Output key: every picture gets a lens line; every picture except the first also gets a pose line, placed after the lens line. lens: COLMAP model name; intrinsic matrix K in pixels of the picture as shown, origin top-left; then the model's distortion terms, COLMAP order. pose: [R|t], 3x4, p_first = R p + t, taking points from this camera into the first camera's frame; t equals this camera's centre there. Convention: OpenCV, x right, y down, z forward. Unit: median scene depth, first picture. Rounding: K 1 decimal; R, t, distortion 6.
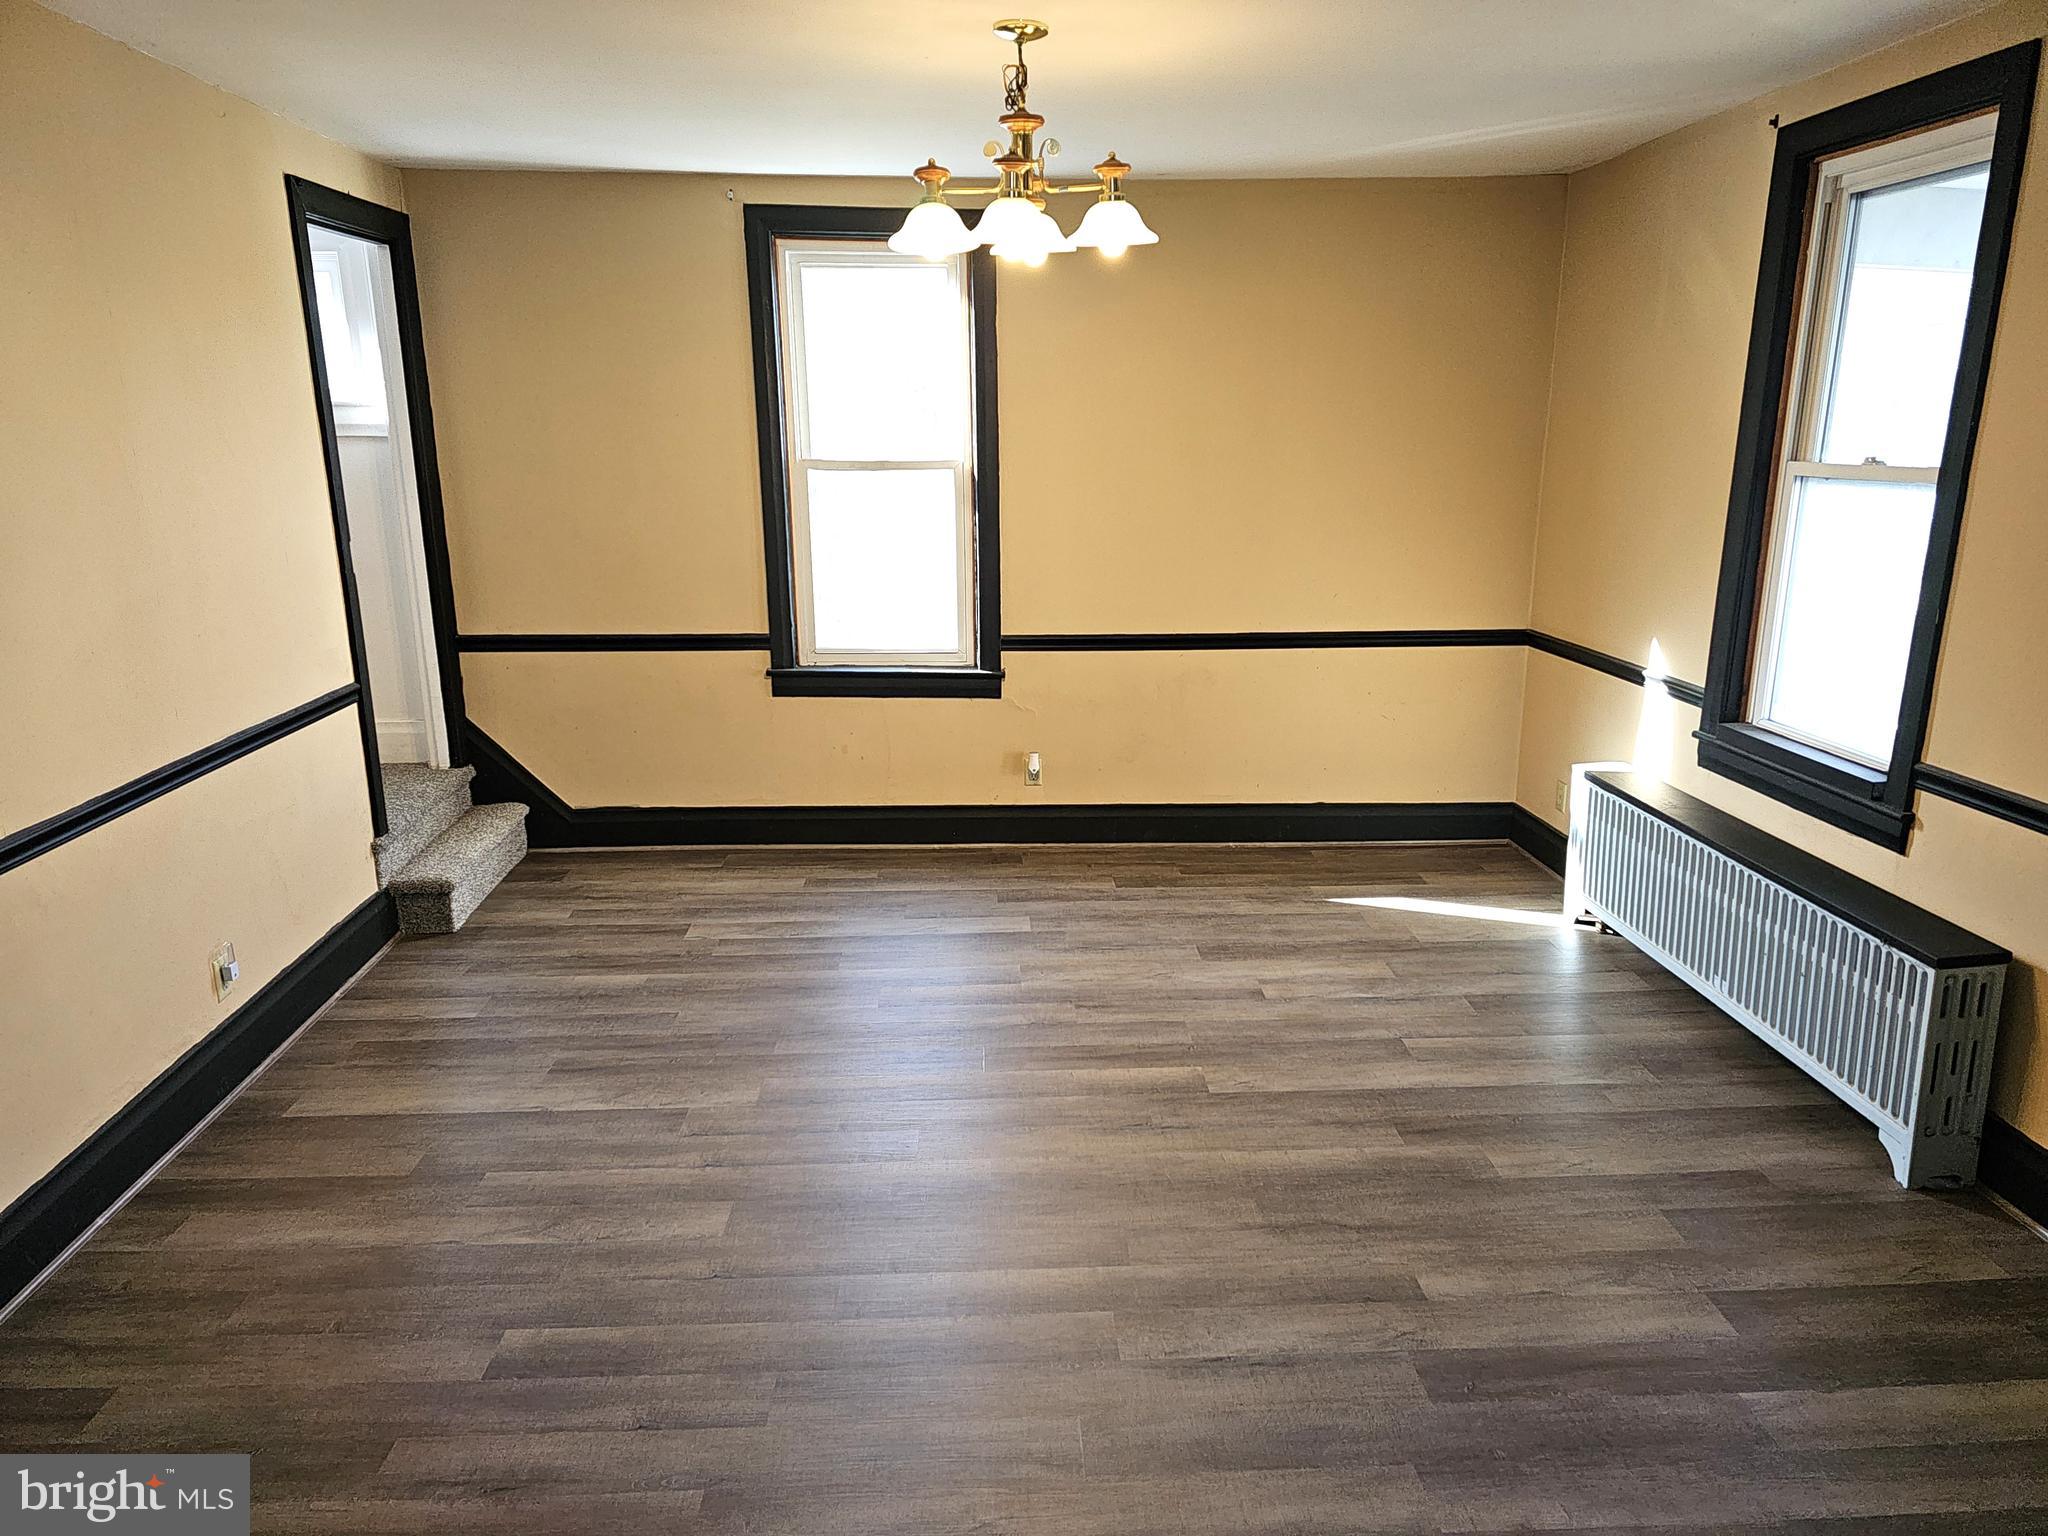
lens RADIAL K [[1375.9, 0, 1024.0], [0, 1375.9, 768.0], [0, 0, 1]] dist [0.083874, -0.074536]
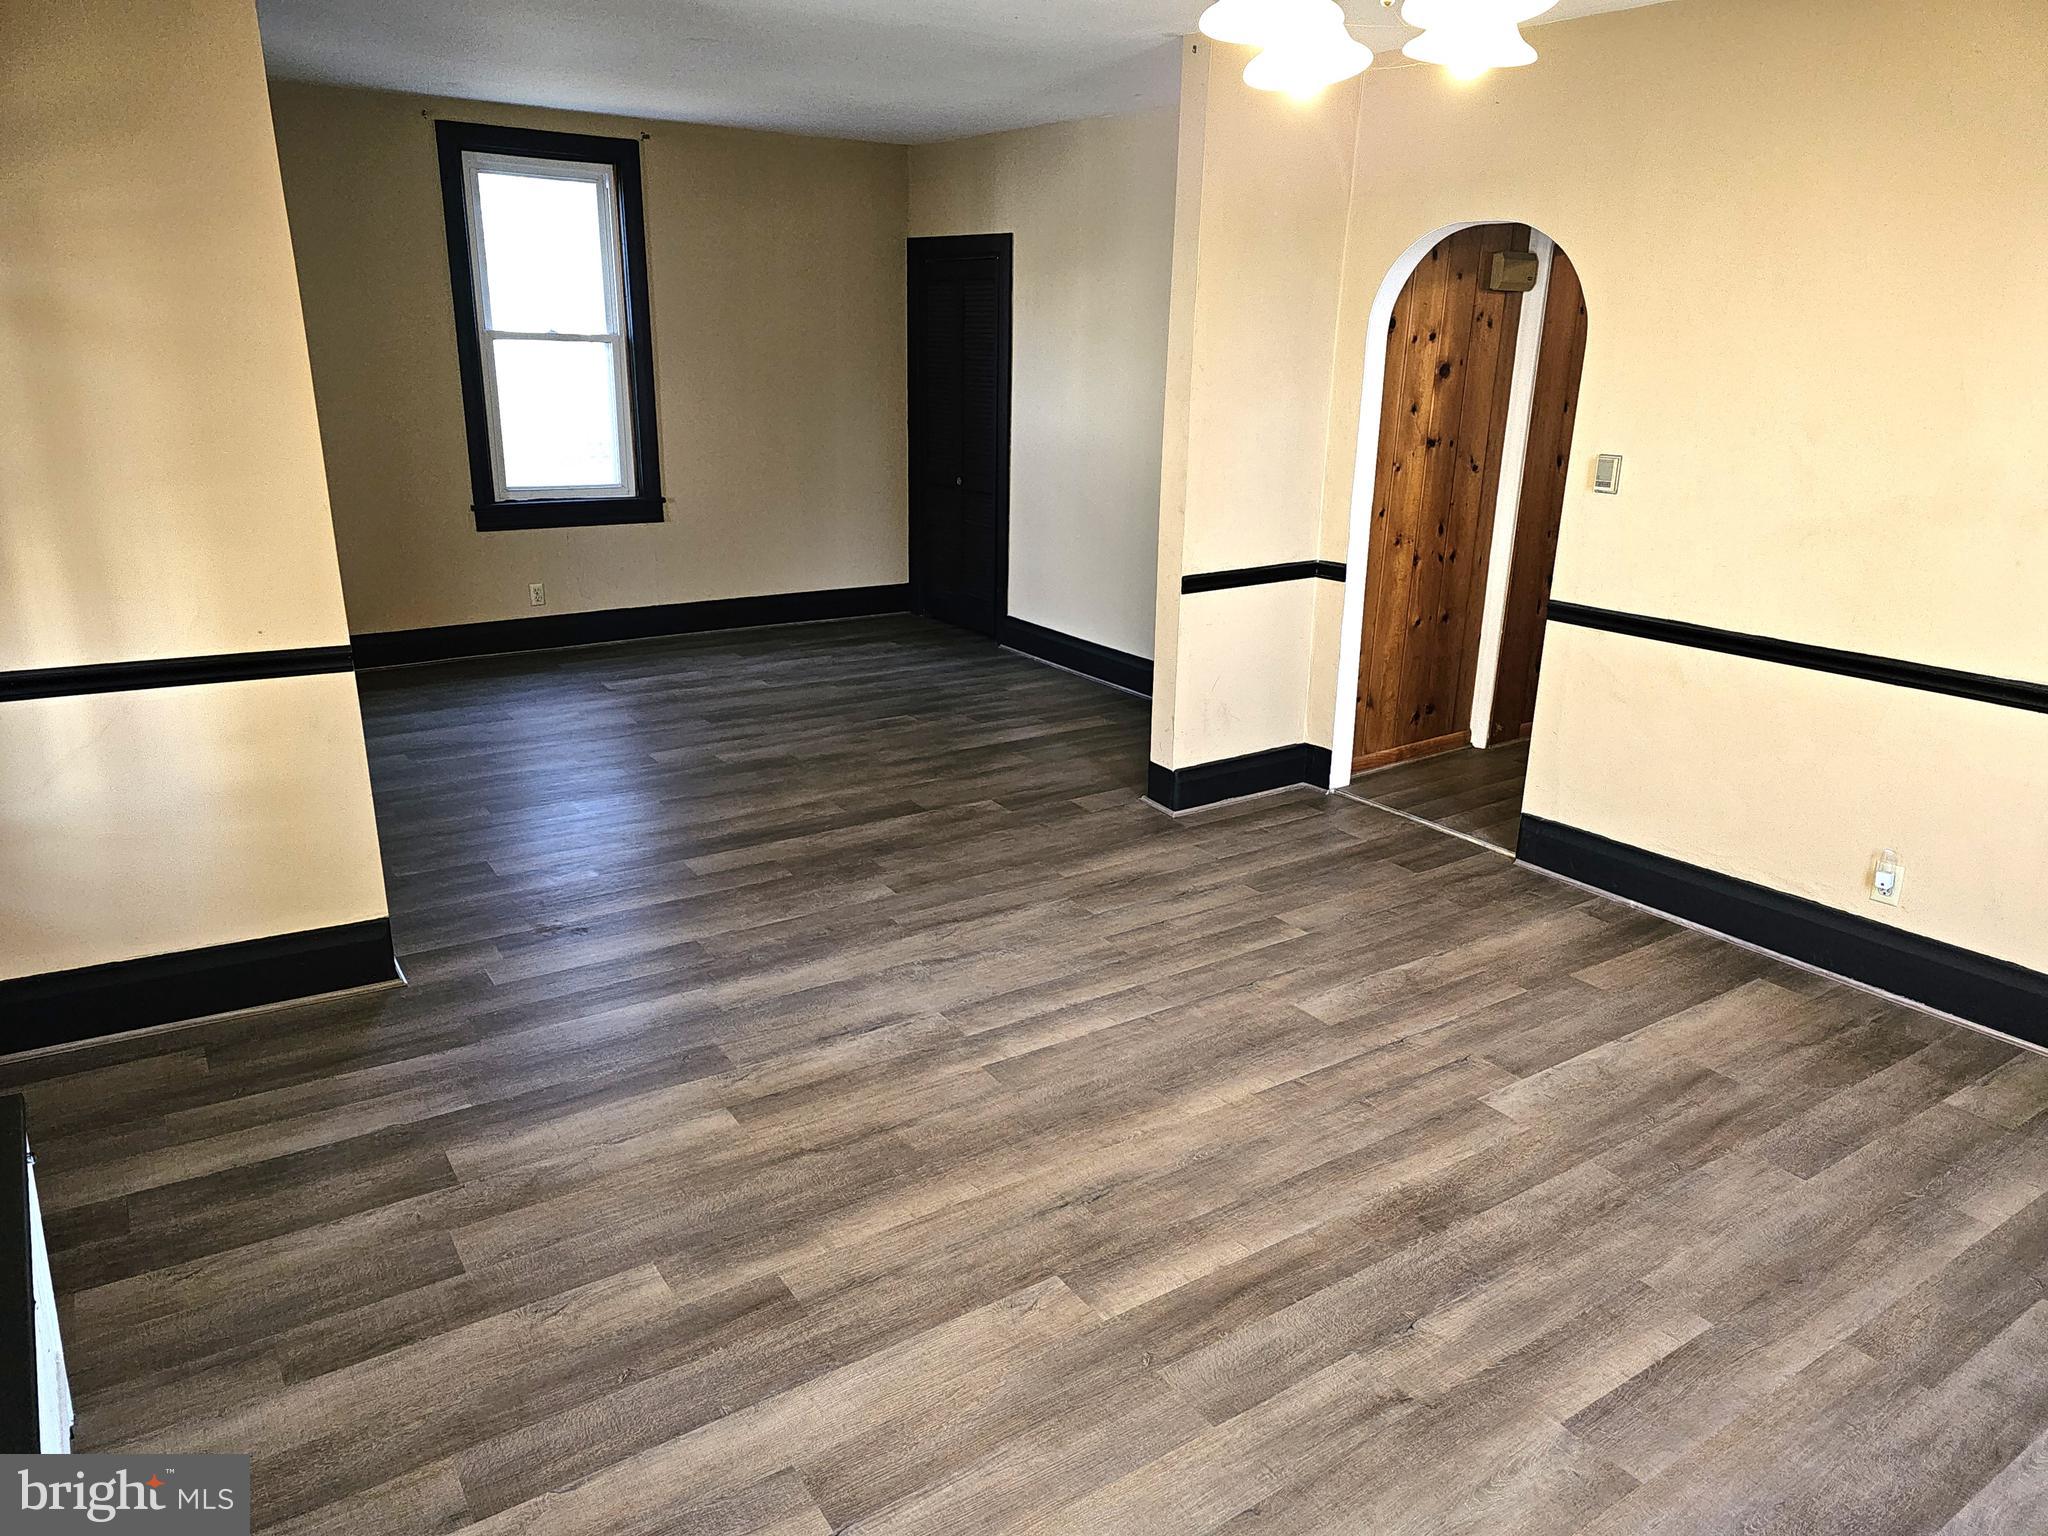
lens RADIAL K [[1392.2, 0, 1052.4], [0, 1392.2, 761.0], [0, 0, 1]] dist [0.046584, -0.001507]
pose [[-0.843751, 0.138486, -0.518562, 0.478166], [-0.149186, 0.867560, 0.474429, -0.335338], [0.515585, 0.477662, -0.711345, 1.407881]]
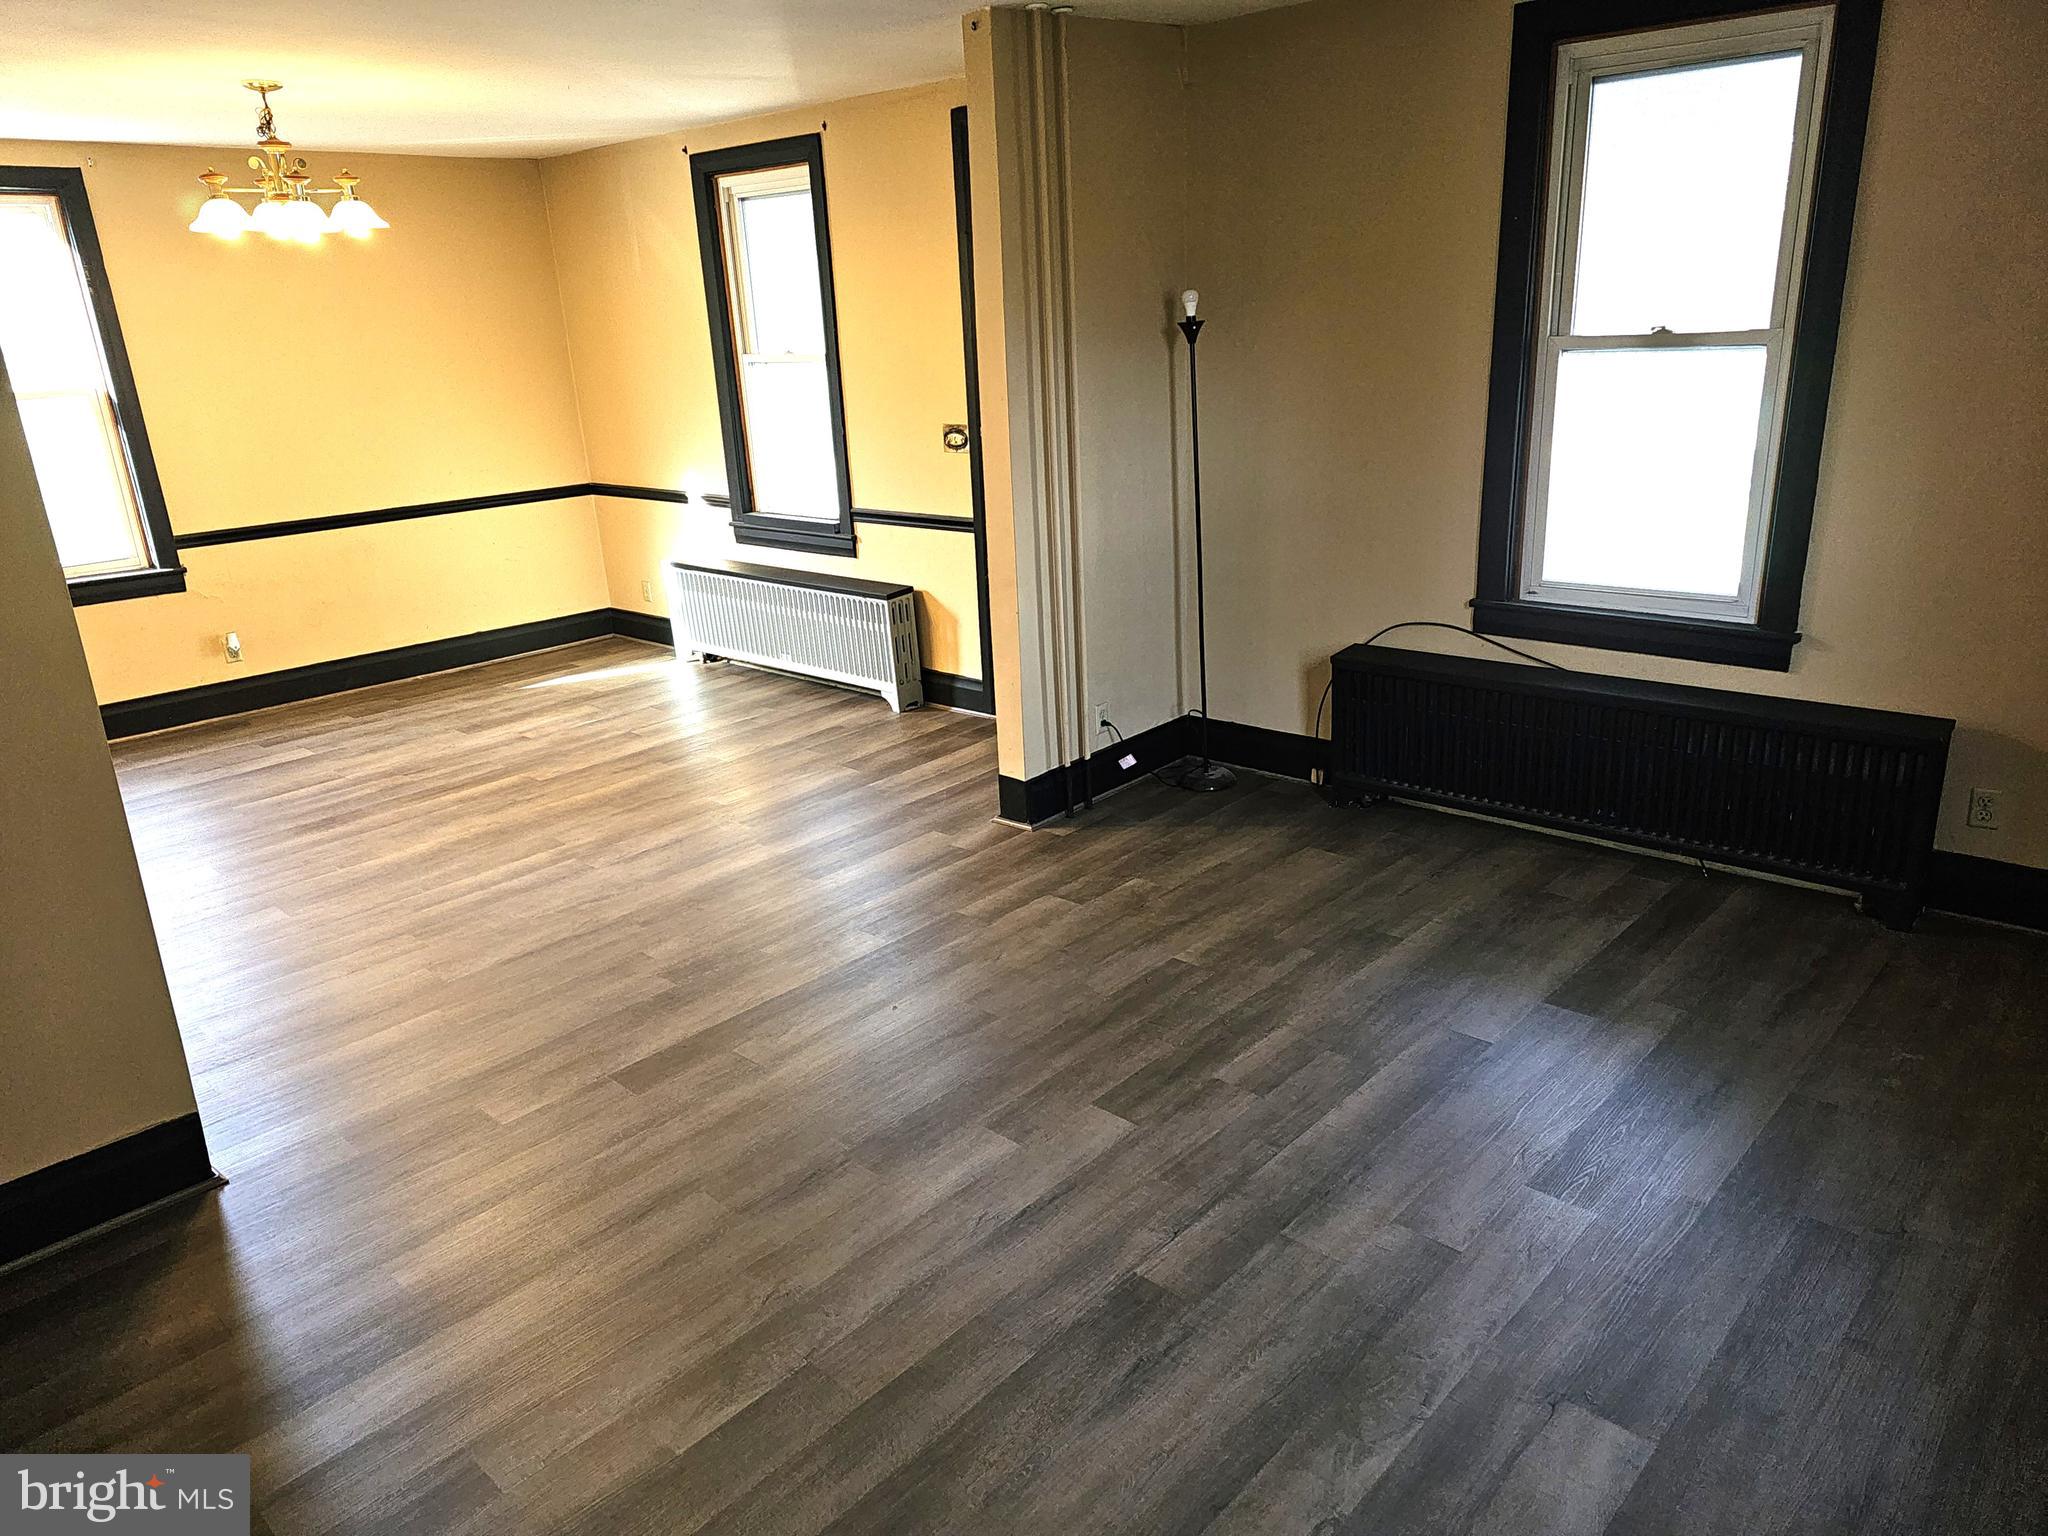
lens RADIAL K [[1392.2, 0, 1052.4], [0, 1392.2, 761.0], [0, 0, 1]] dist [0.046584, -0.001507]
pose [[0.703781, -0.250816, 0.664668, -0.511427], [0.213276, 0.967040, 0.139092, 0.118784], [-0.677648, 0.043868, 0.734077, -0.558343]]
